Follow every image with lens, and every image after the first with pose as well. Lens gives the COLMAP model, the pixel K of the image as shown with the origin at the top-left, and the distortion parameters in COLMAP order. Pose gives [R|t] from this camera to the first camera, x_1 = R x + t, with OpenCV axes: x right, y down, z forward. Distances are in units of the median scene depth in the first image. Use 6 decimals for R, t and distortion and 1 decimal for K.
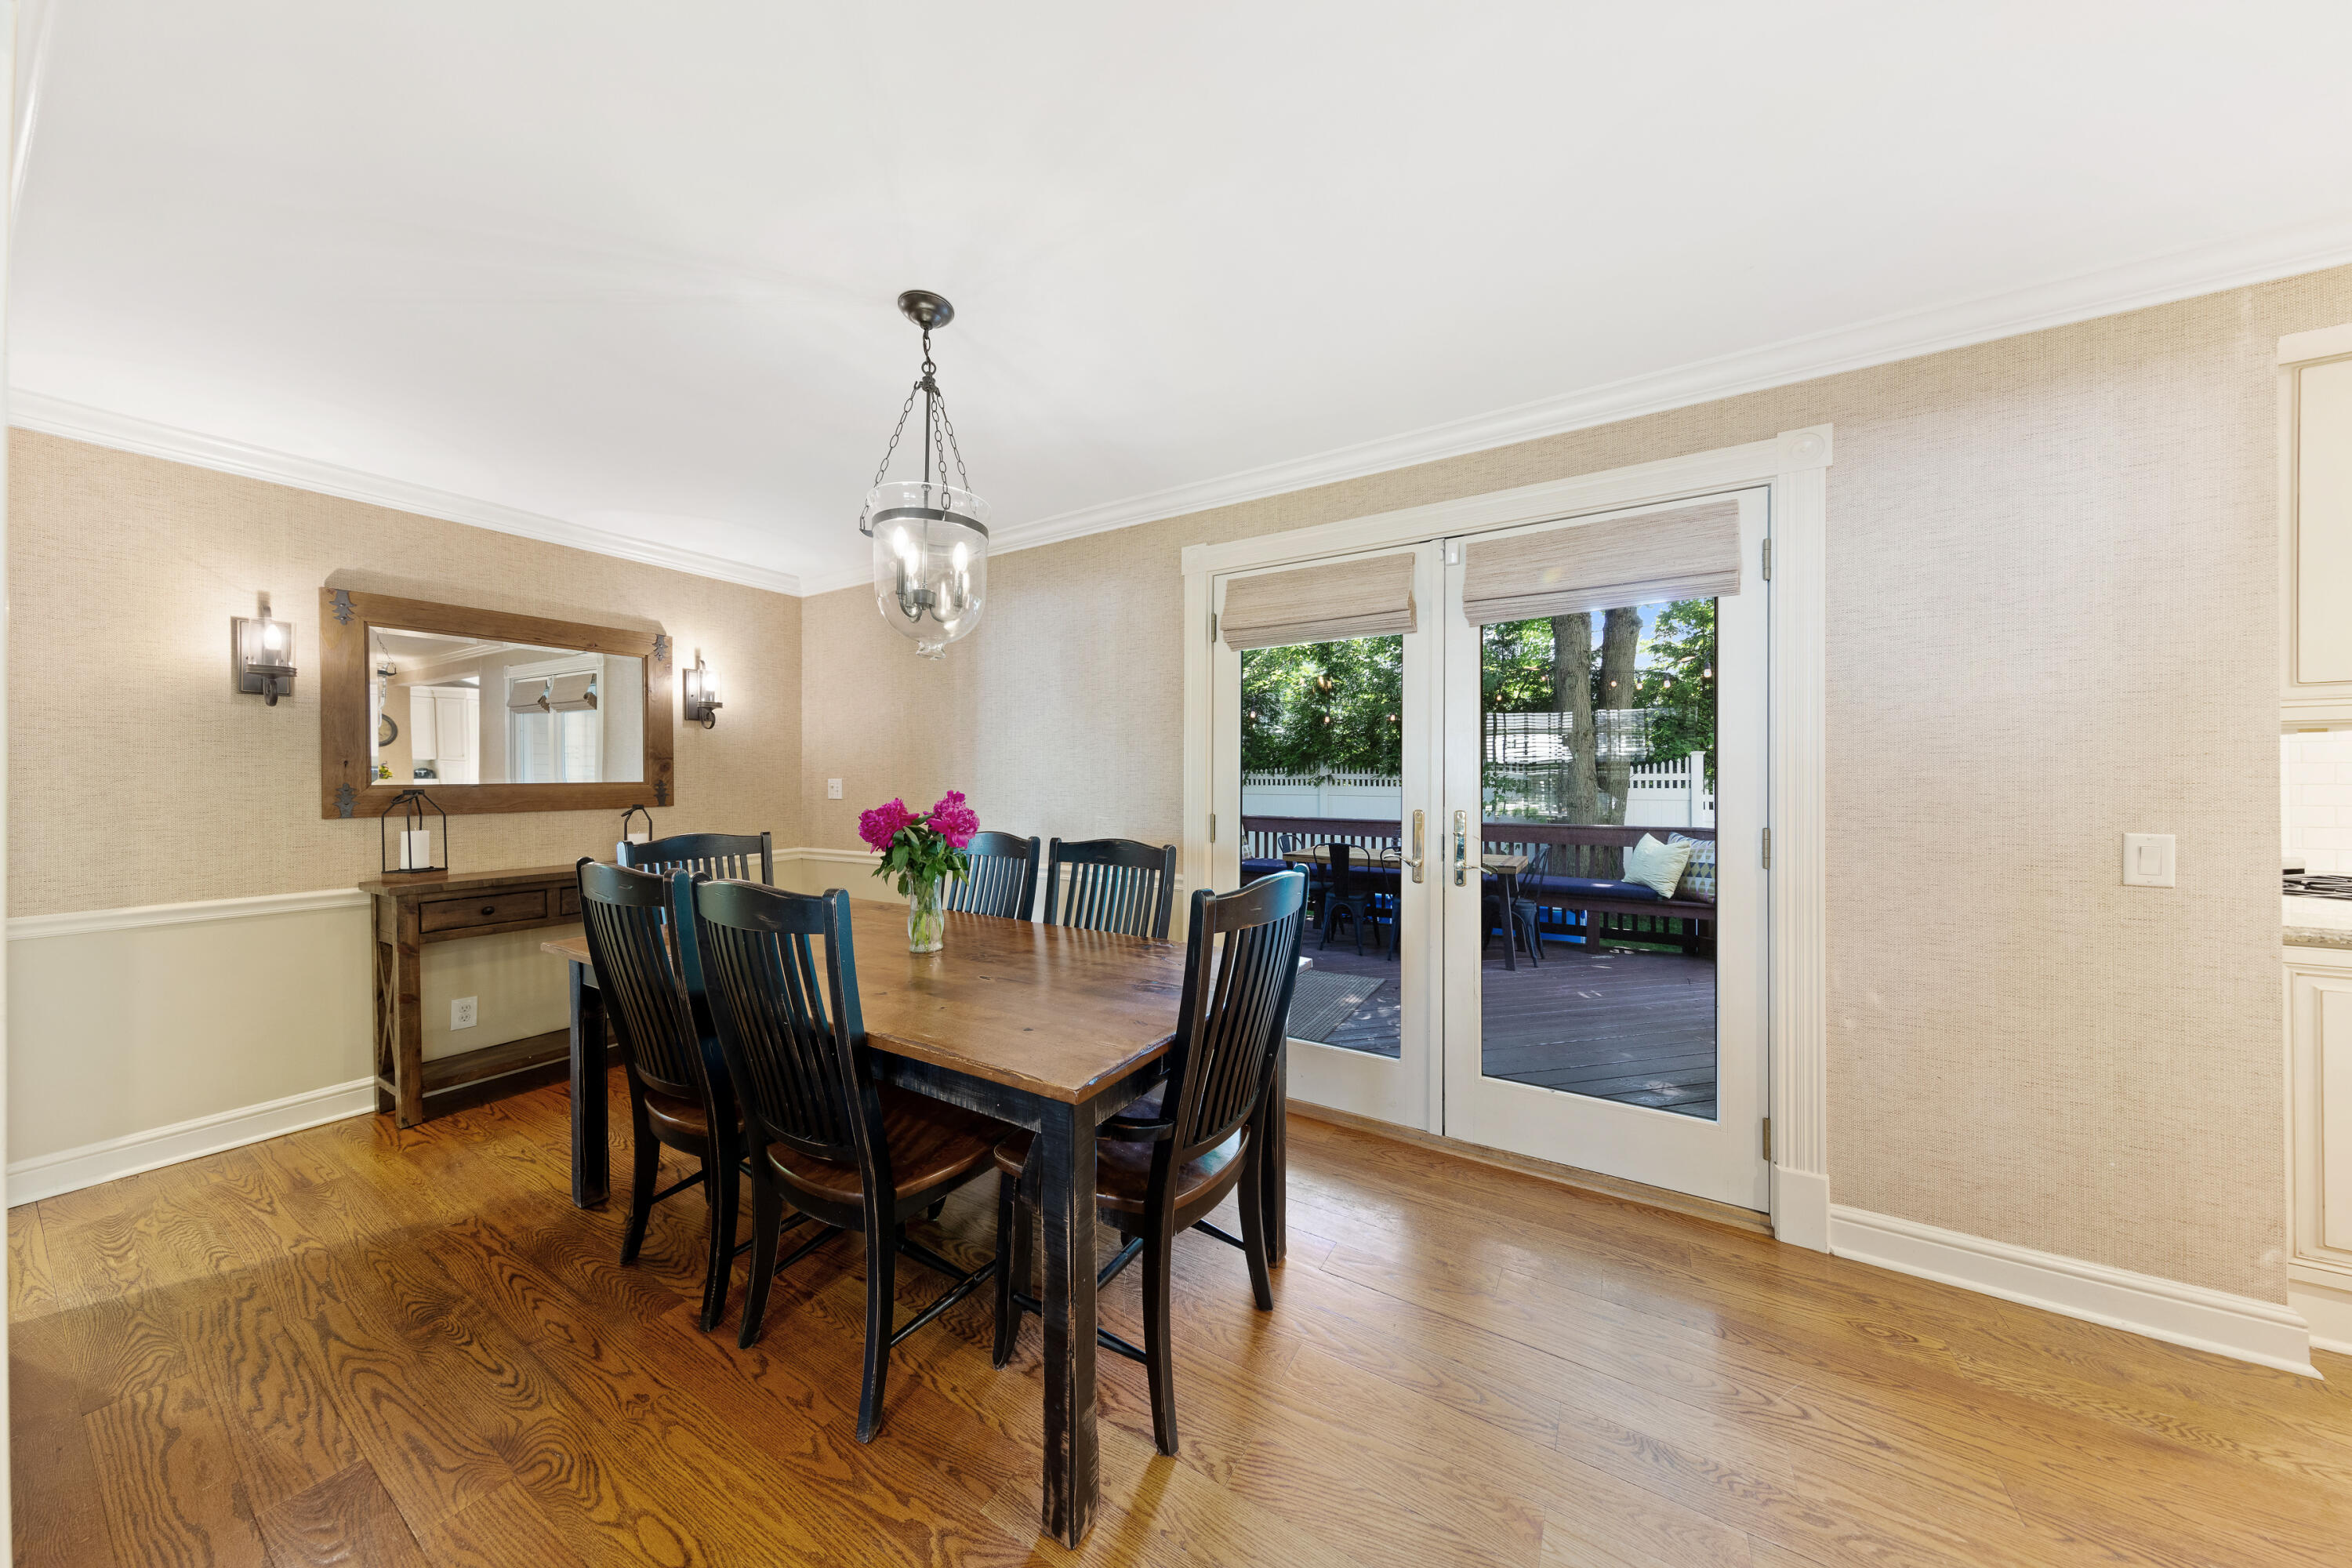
lens RADIAL K [[743.9, 0, 1172.8], [0, 743.9, 786.0], [0, 0, 1]] dist [0.001402, 0.000072]
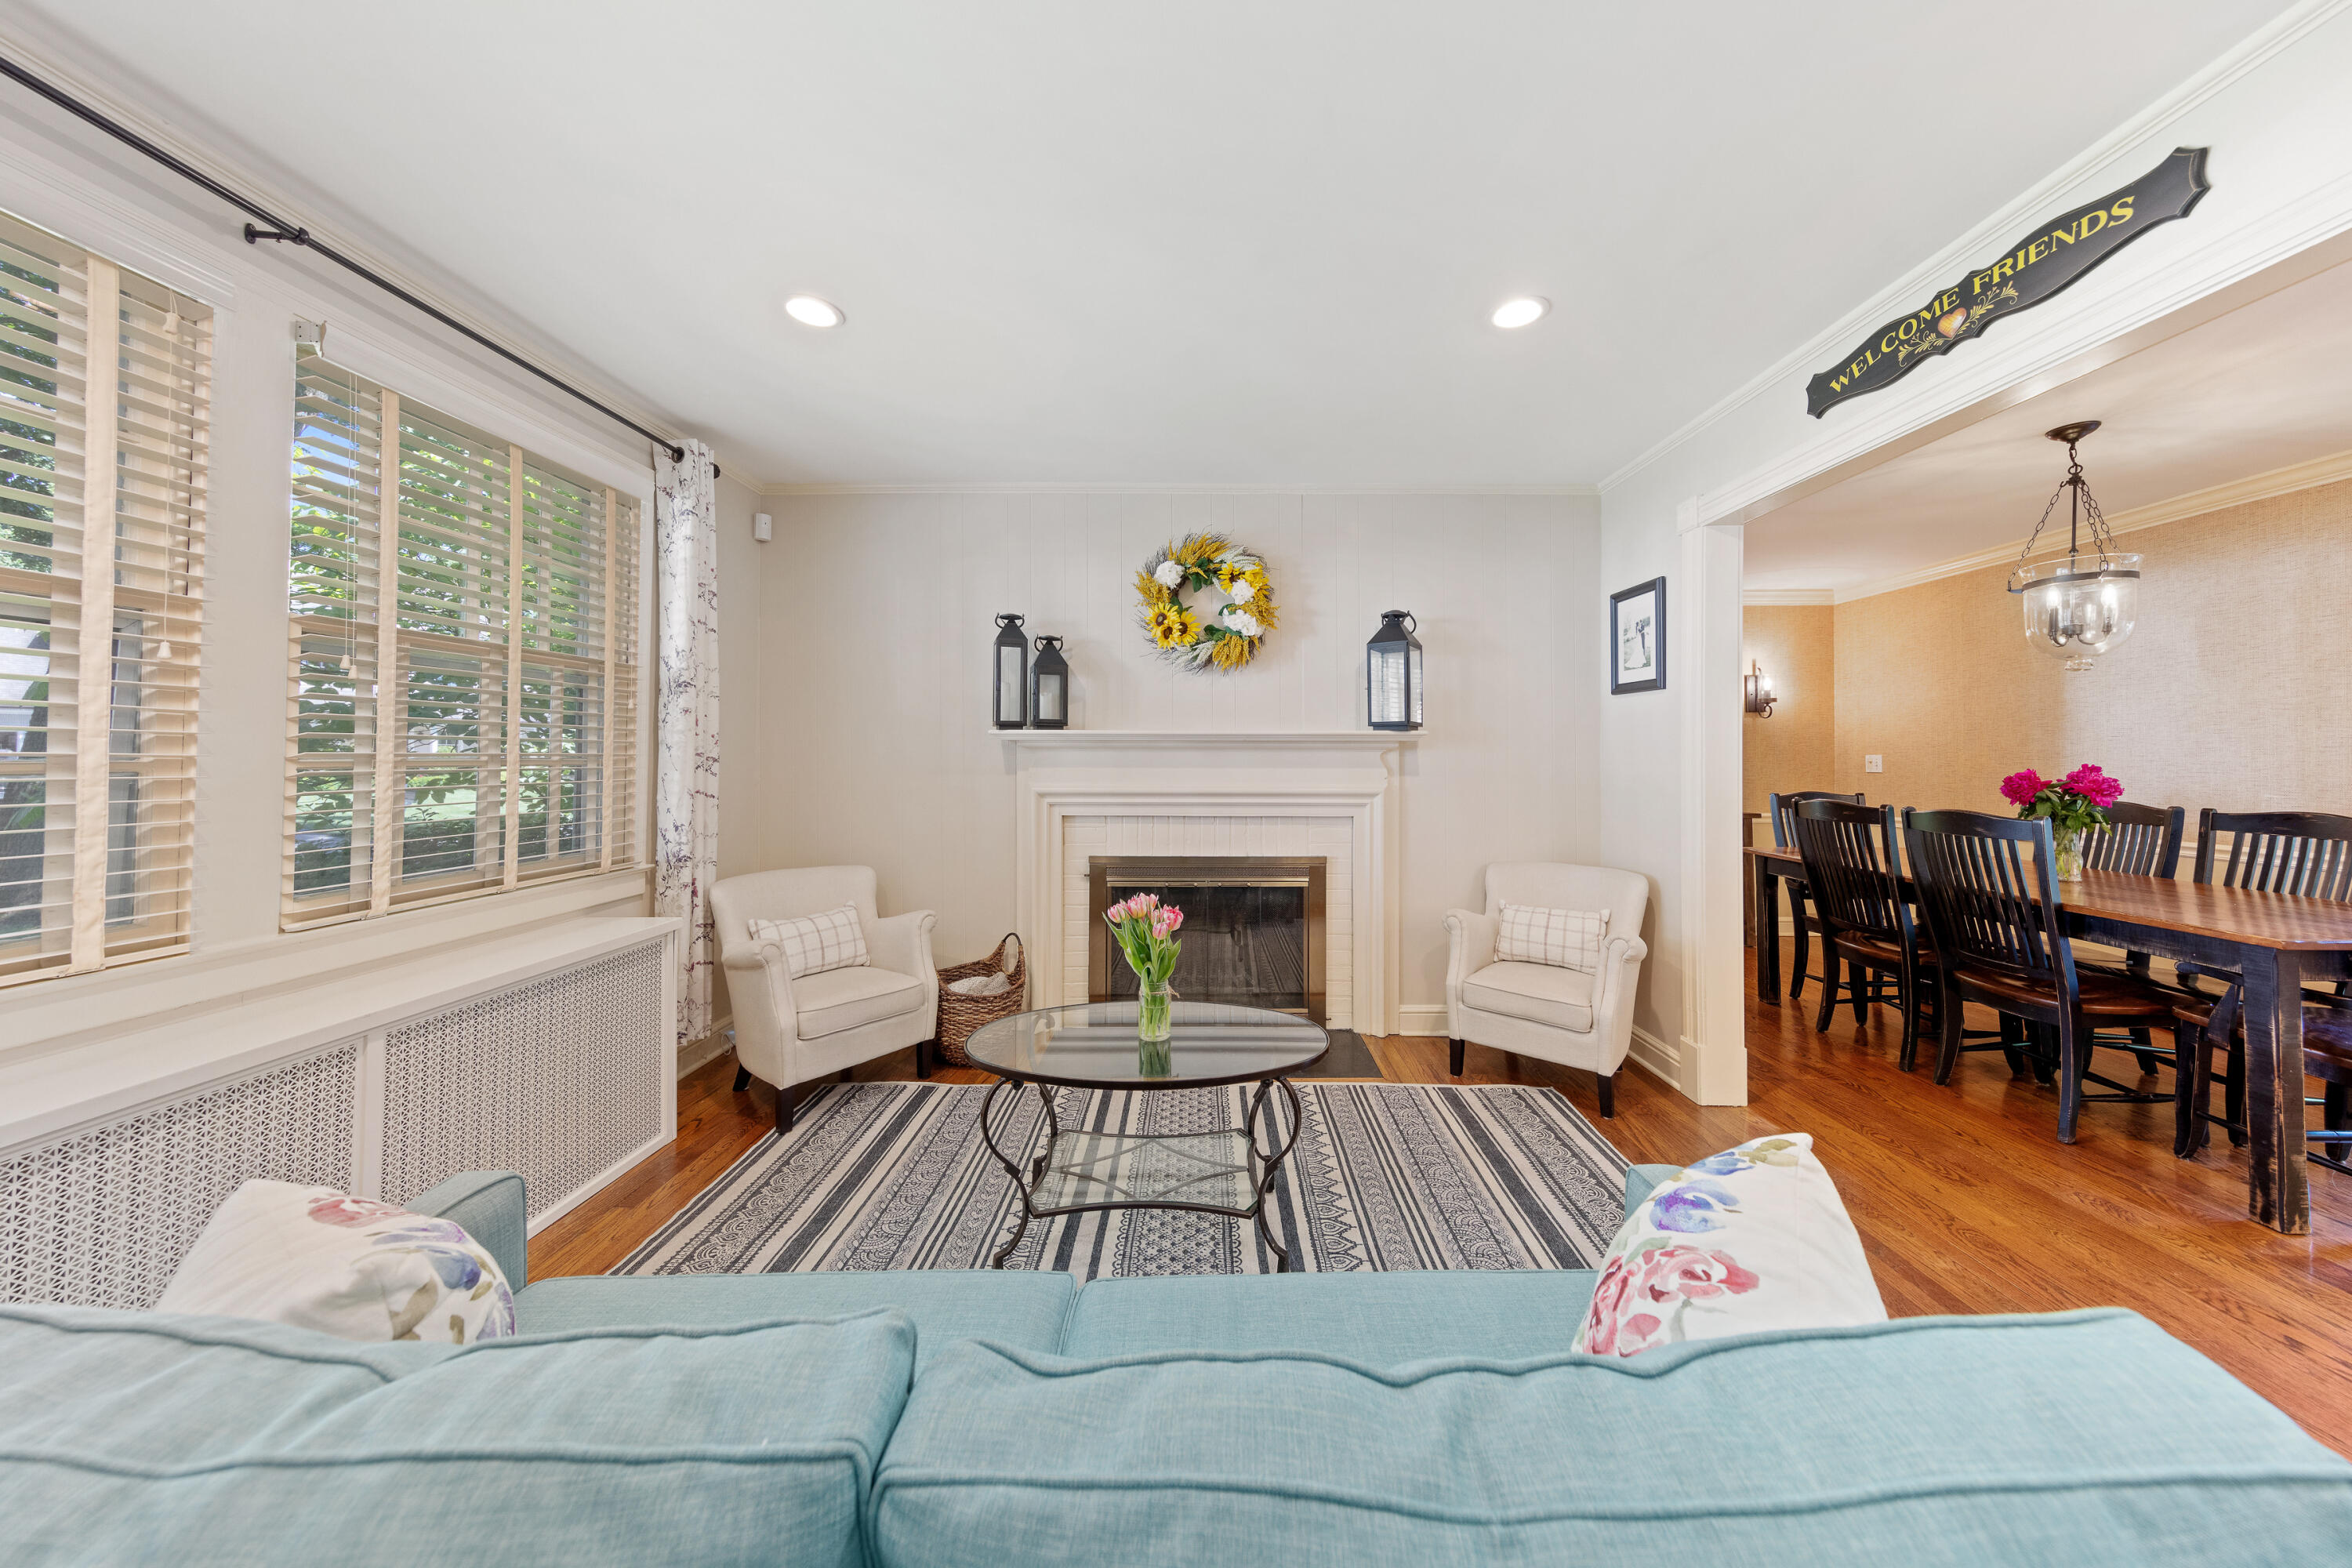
lens RADIAL K [[758.3, 0, 1200.6], [0, 758.3, 742.1], [0, 0, 1]] dist [0.000680, 0.000110]
pose [[0.517981, -0.012373, -0.855303, 0.025878], [-0.011740, 0.999698, -0.021571, 0.009970], [0.855311, 0.021215, 0.517680, -0.677325]]
